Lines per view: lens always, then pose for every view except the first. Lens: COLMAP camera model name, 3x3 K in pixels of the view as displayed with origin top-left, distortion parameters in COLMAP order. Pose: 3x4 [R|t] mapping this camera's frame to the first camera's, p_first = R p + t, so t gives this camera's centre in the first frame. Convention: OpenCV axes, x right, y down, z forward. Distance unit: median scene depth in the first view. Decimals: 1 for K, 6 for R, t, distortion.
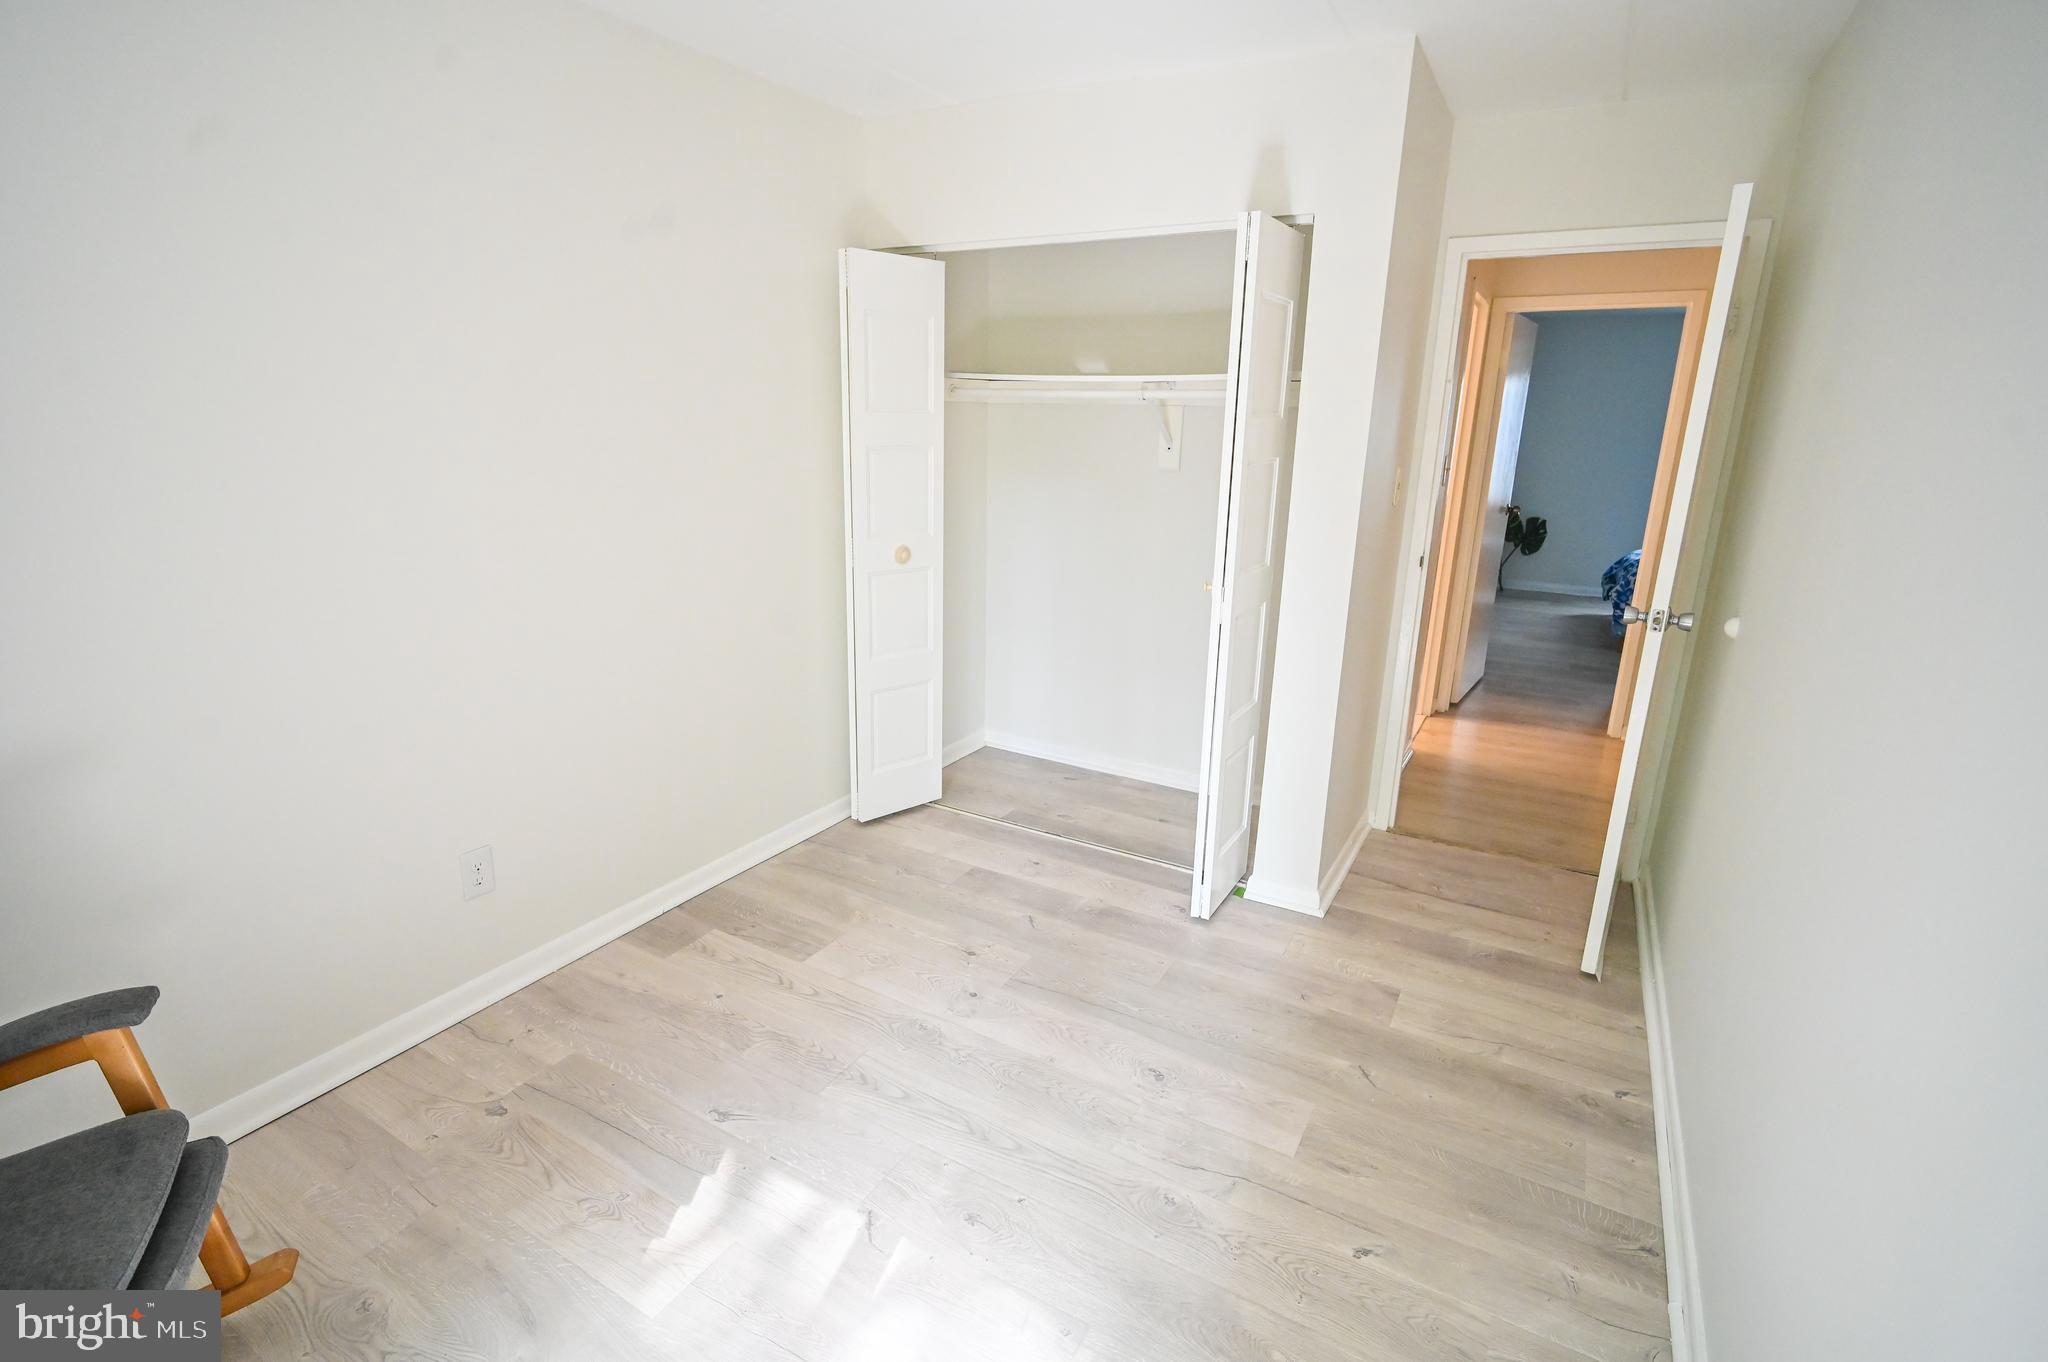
lens RADIAL K [[947.0, 0, 1017.9], [0, 947.0, 673.7], [0, 0, 1]] dist [0.001299, -0.000211]
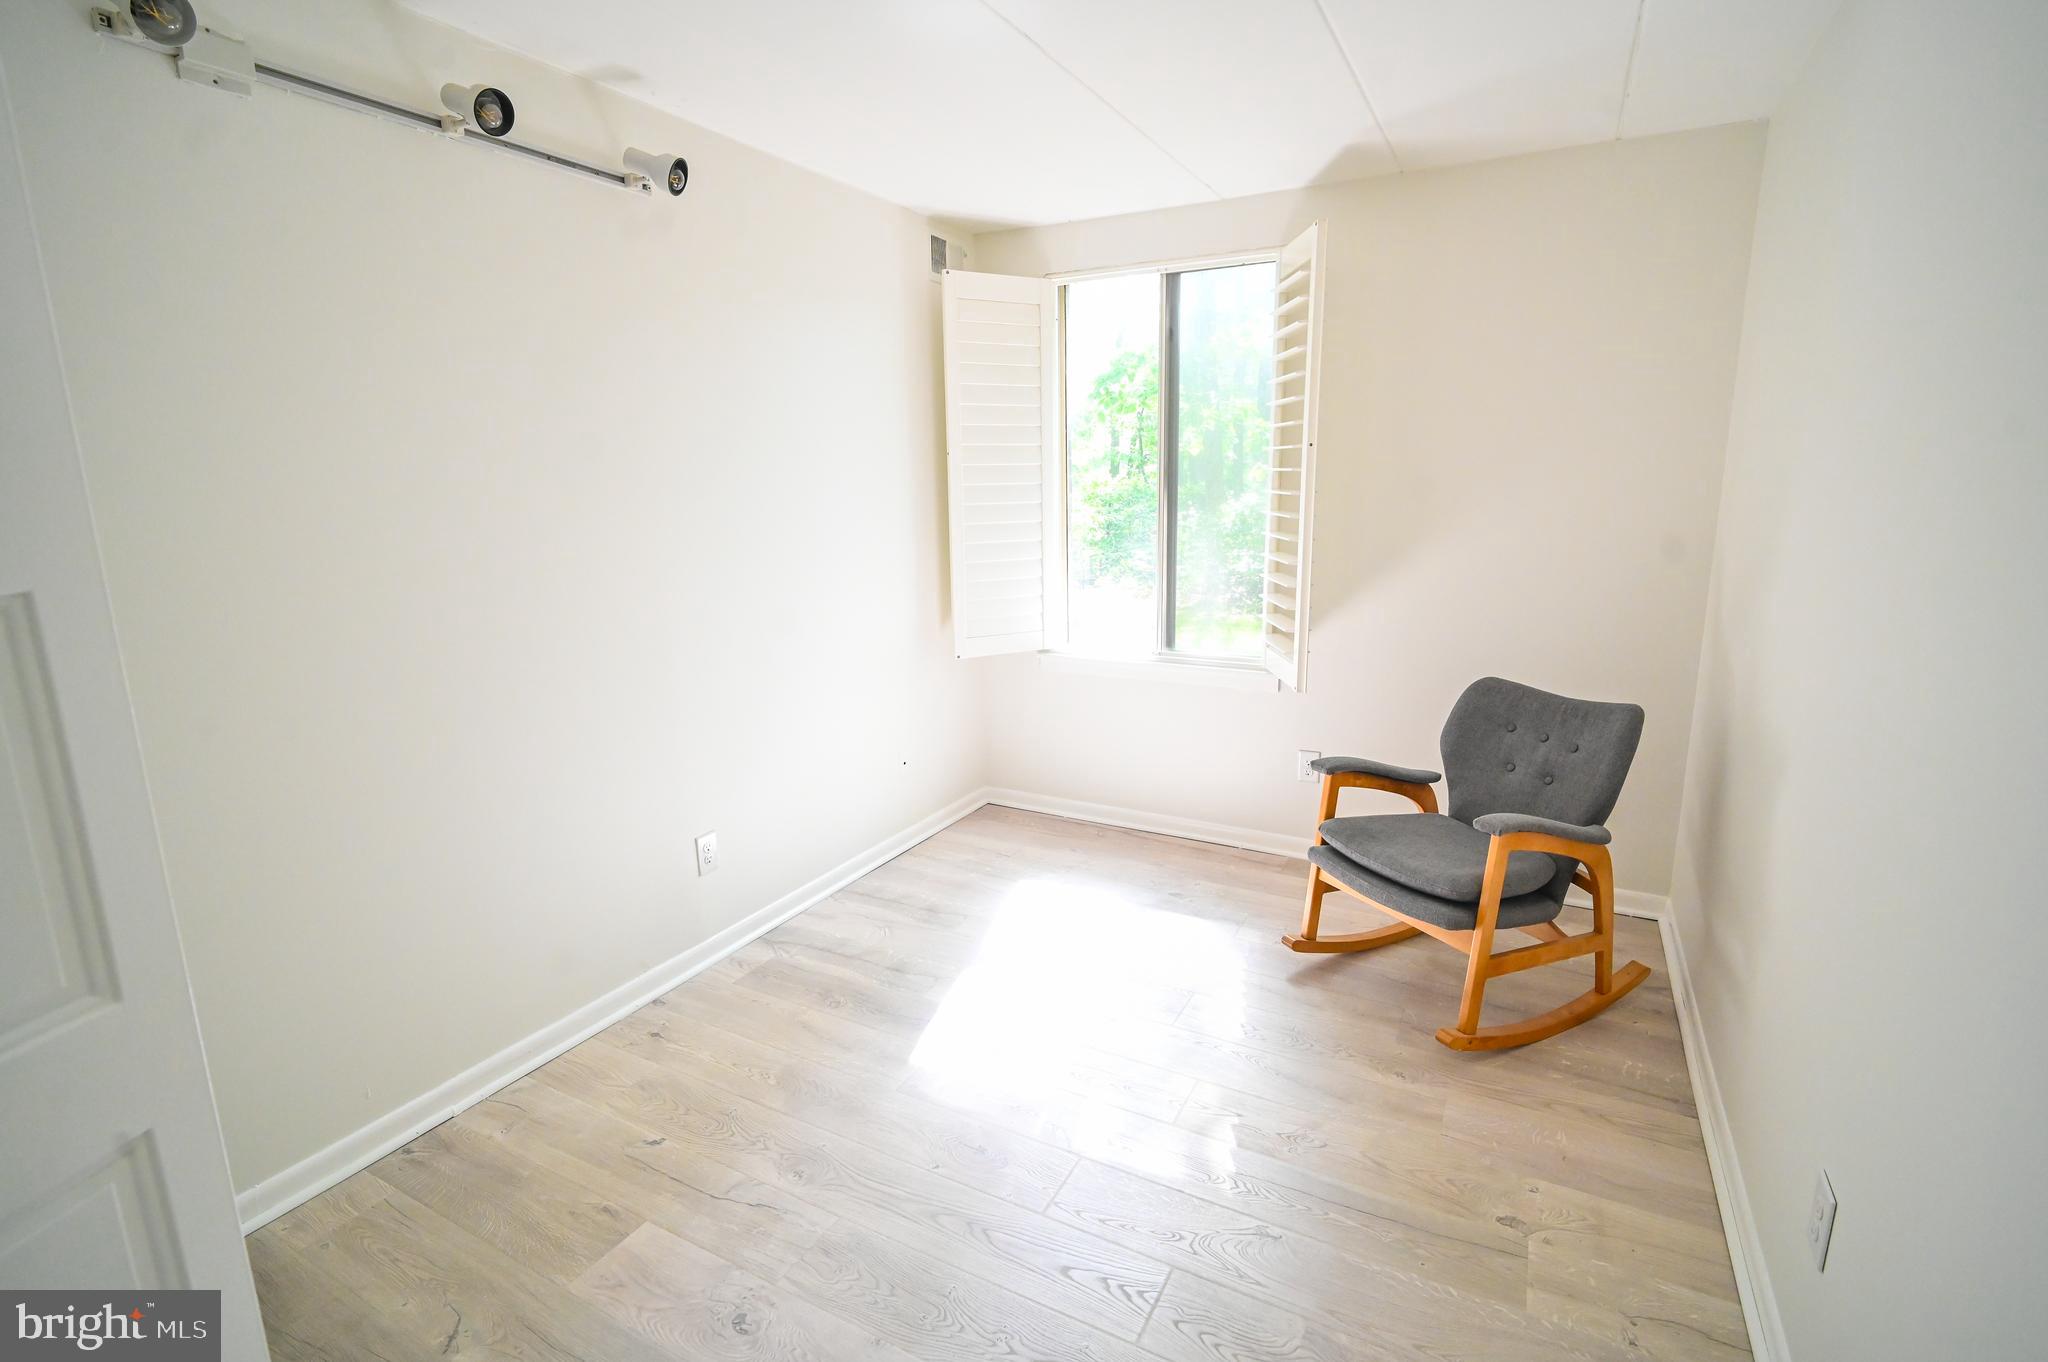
lens RADIAL K [[947.0, 0, 1017.9], [0, 947.0, 673.7], [0, 0, 1]] dist [0.001299, -0.000211]
pose [[-0.999699, -0.005028, -0.024013, -0.057747], [-0.015318, 0.892474, 0.450838, -0.421251], [0.019164, 0.451070, -0.892283, 1.618740]]
